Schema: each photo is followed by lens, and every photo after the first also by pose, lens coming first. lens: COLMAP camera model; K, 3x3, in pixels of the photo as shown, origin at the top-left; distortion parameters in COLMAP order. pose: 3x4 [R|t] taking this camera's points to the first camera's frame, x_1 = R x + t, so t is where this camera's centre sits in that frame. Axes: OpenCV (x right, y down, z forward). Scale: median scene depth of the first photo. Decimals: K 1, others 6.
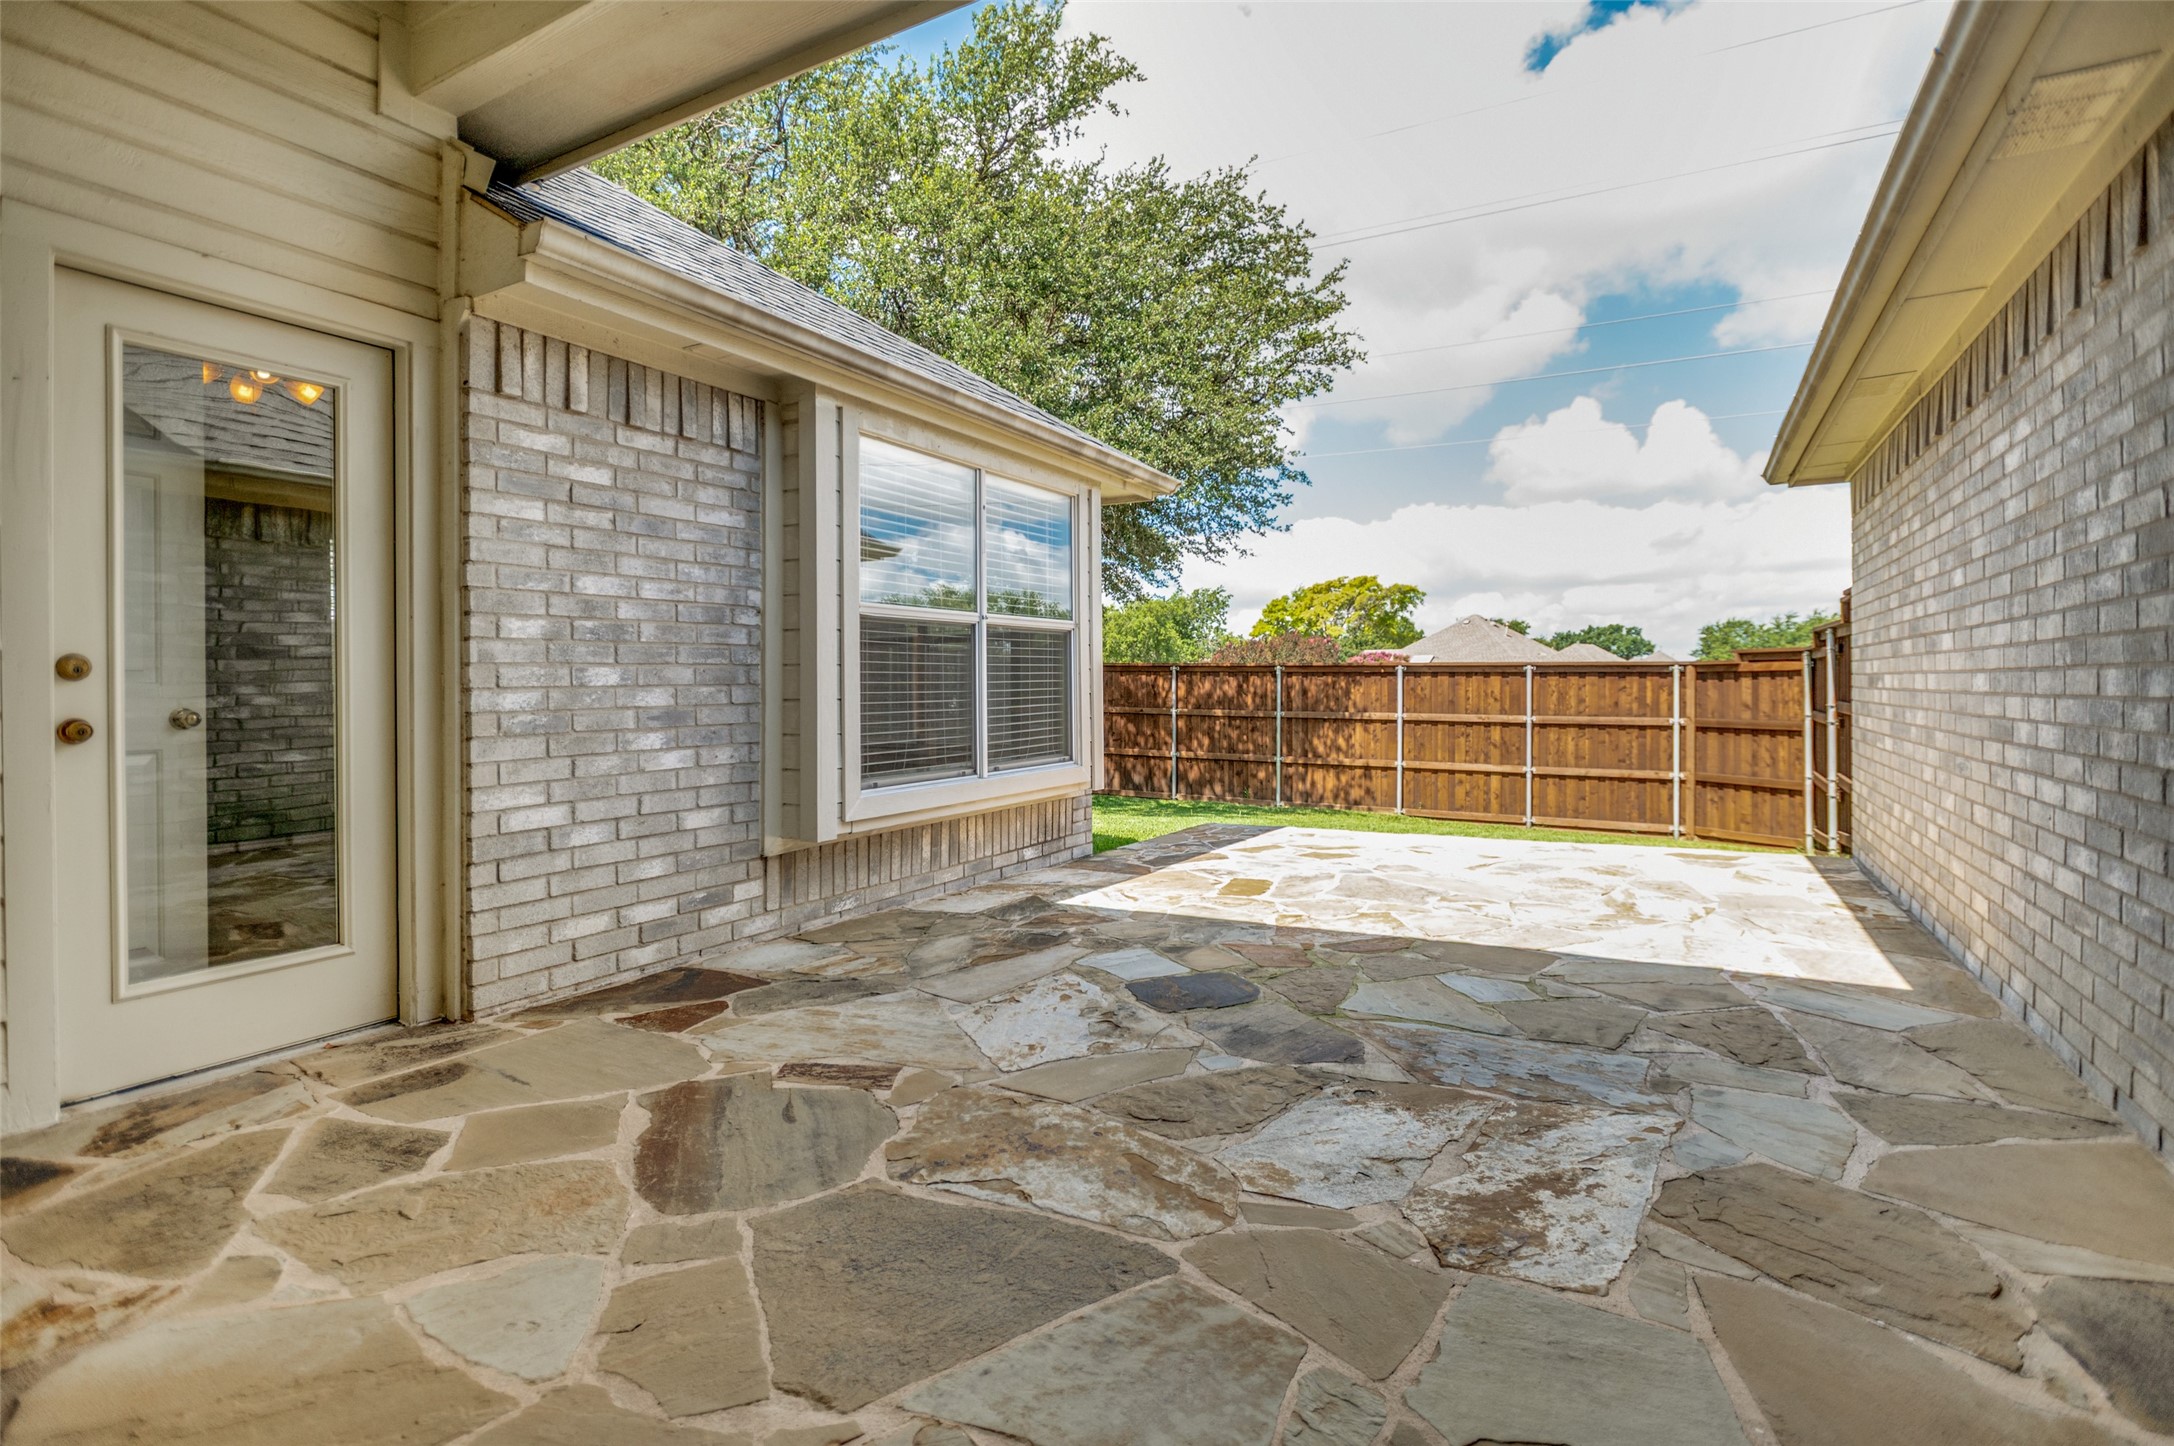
lens RADIAL K [[1021.1, 0, 1086.1], [0, 1021.1, 695.6], [0, 0, 1]] dist [-0.002199, 0.000023]
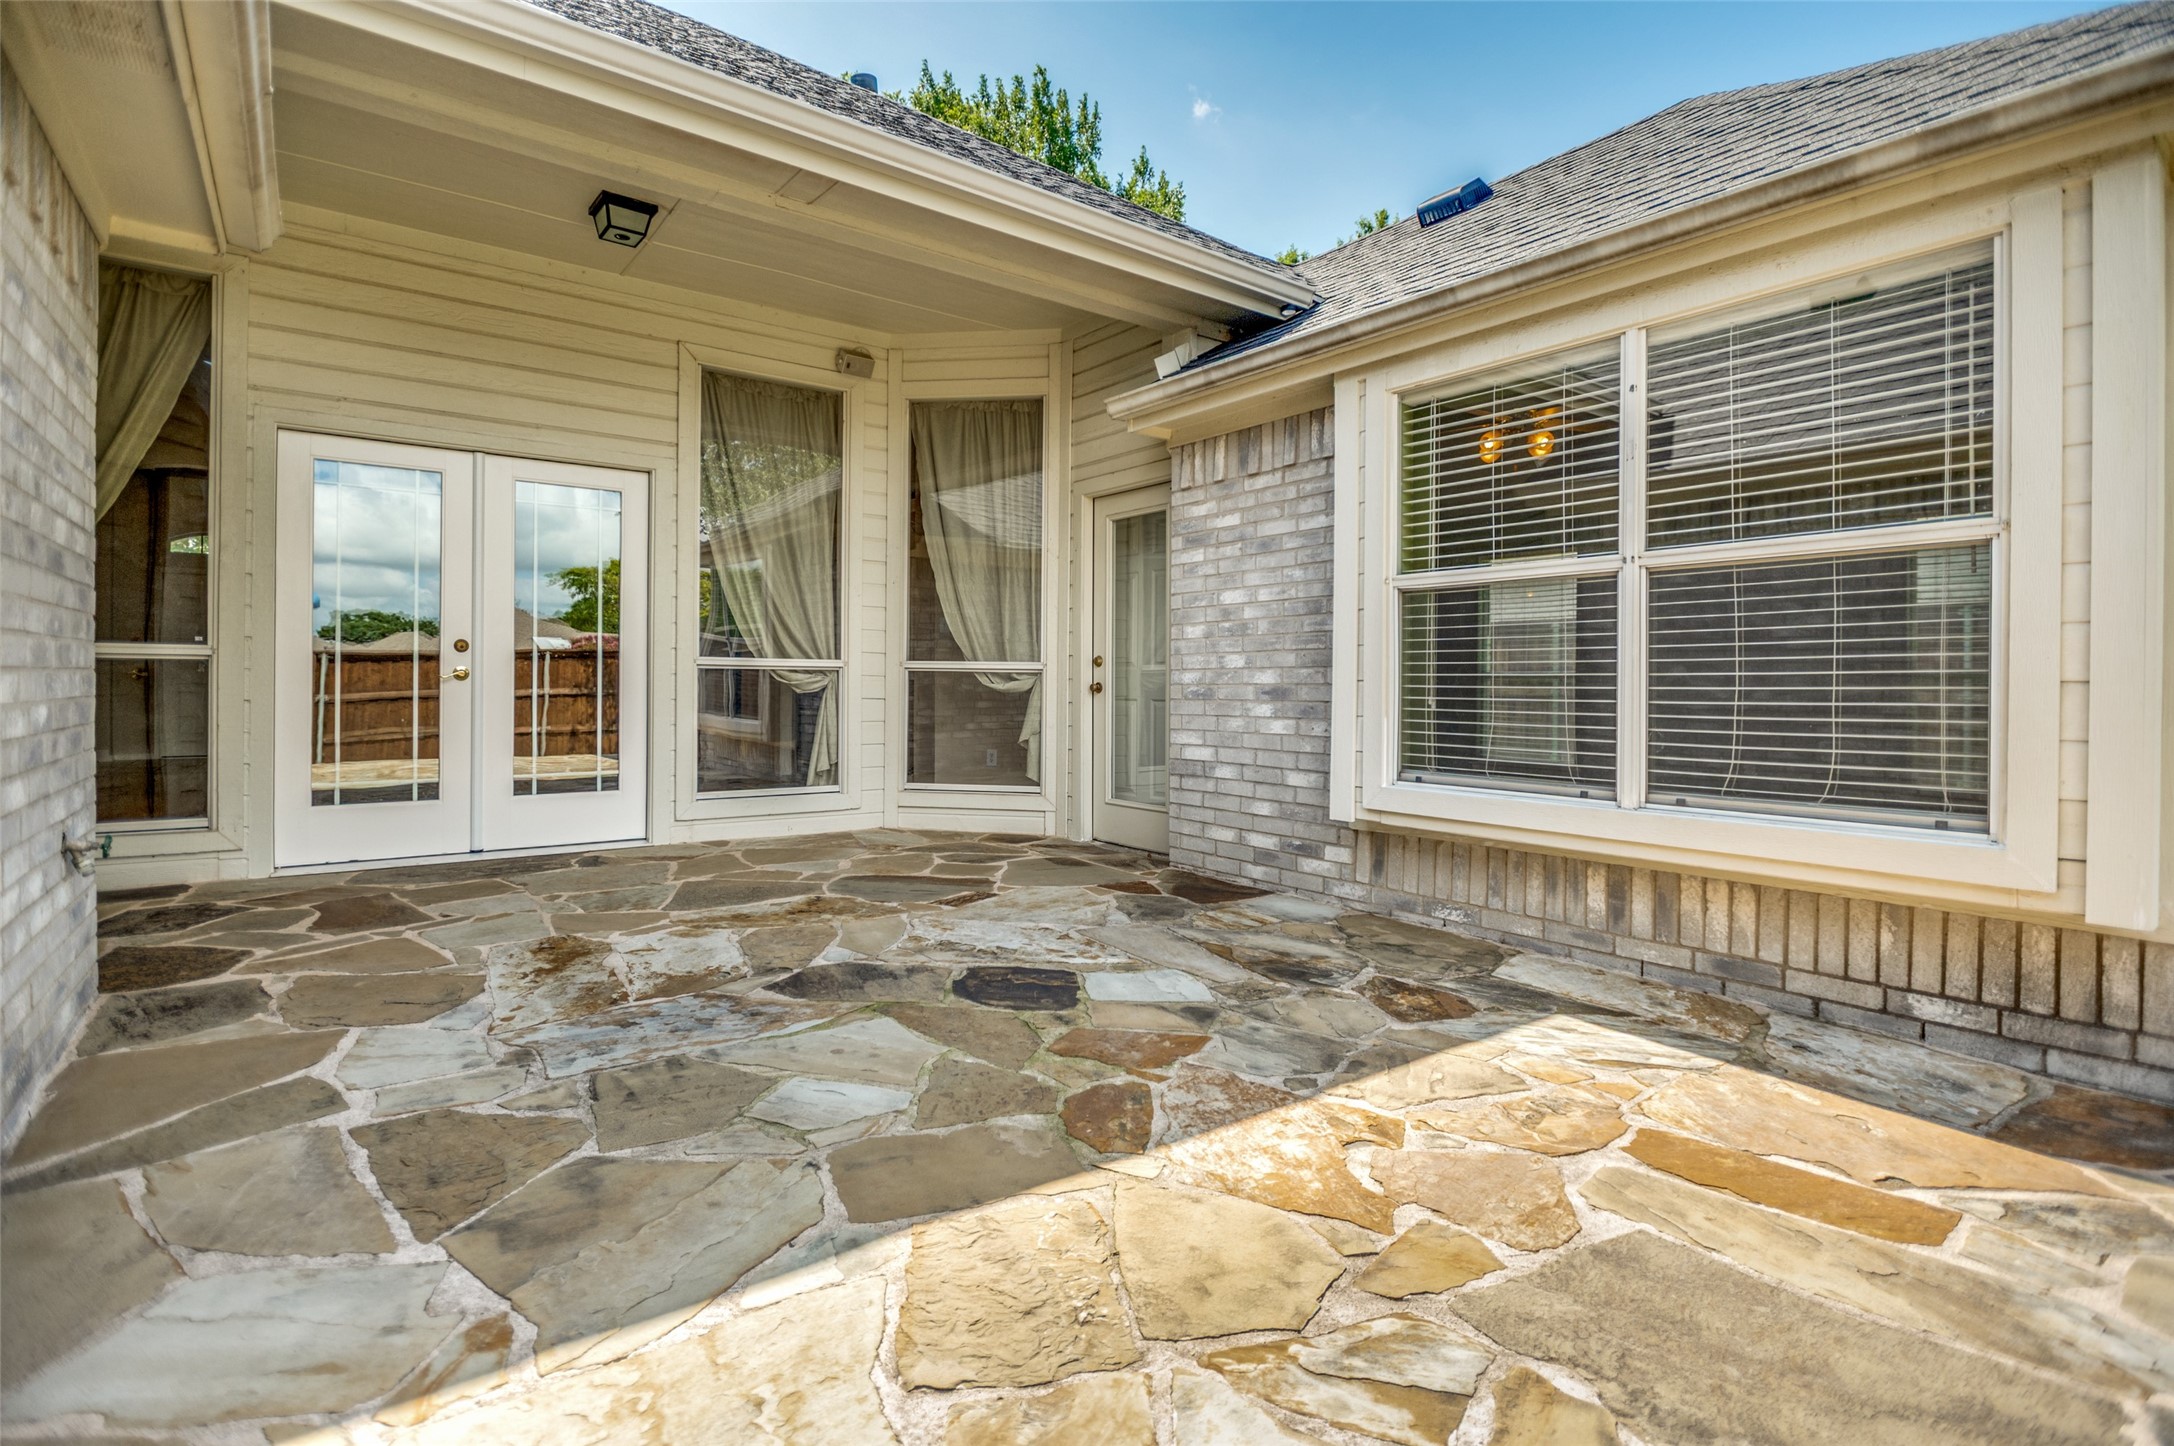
lens RADIAL K [[1037.2, 0, 1083.1], [0, 1037.2, 678.6], [0, 0, 1]] dist [-0.002171, -0.000275]
pose [[-0.389240, 0.001985, -0.921134, 1.019483], [-0.011817, 0.999905, 0.007148, -0.002918], [0.921061, 0.013668, -0.389179, 1.503813]]
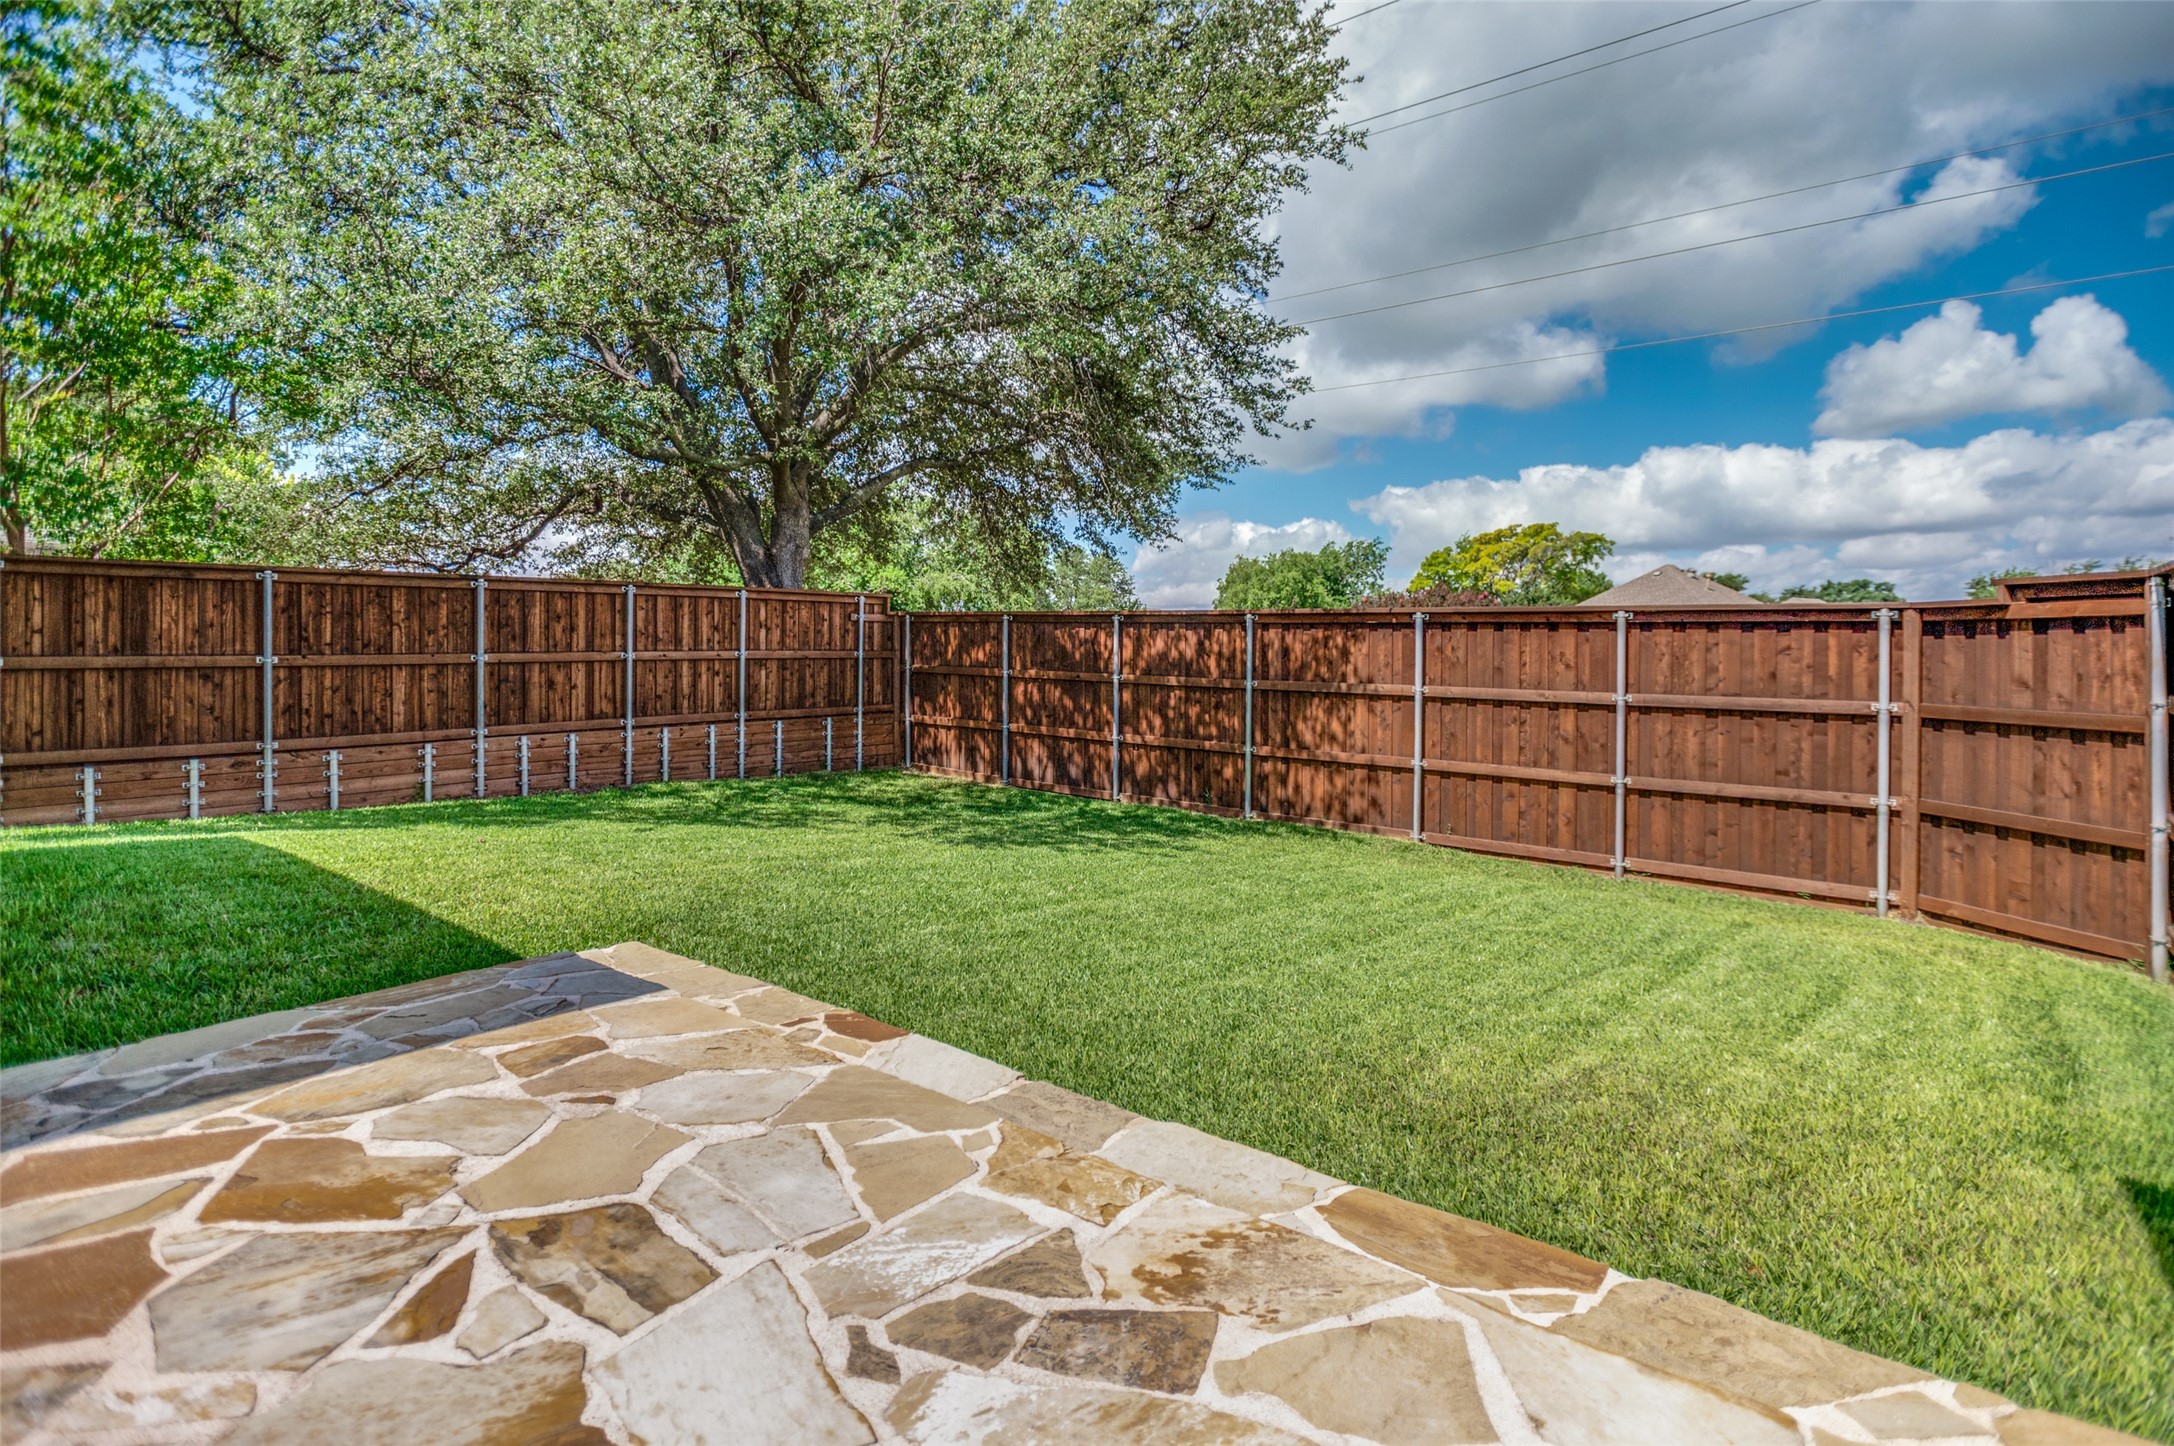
lens RADIAL K [[1037.2, 0, 1084.6], [0, 1037.2, 654.8], [0, 0, 1]] dist [0.001210, -0.000691]
pose [[0.986166, 0.007361, -0.165597, 0.197584], [-0.007597, 0.999971, -0.000790, -0.000506], [0.165586, 0.002037, 0.986193, 0.298655]]
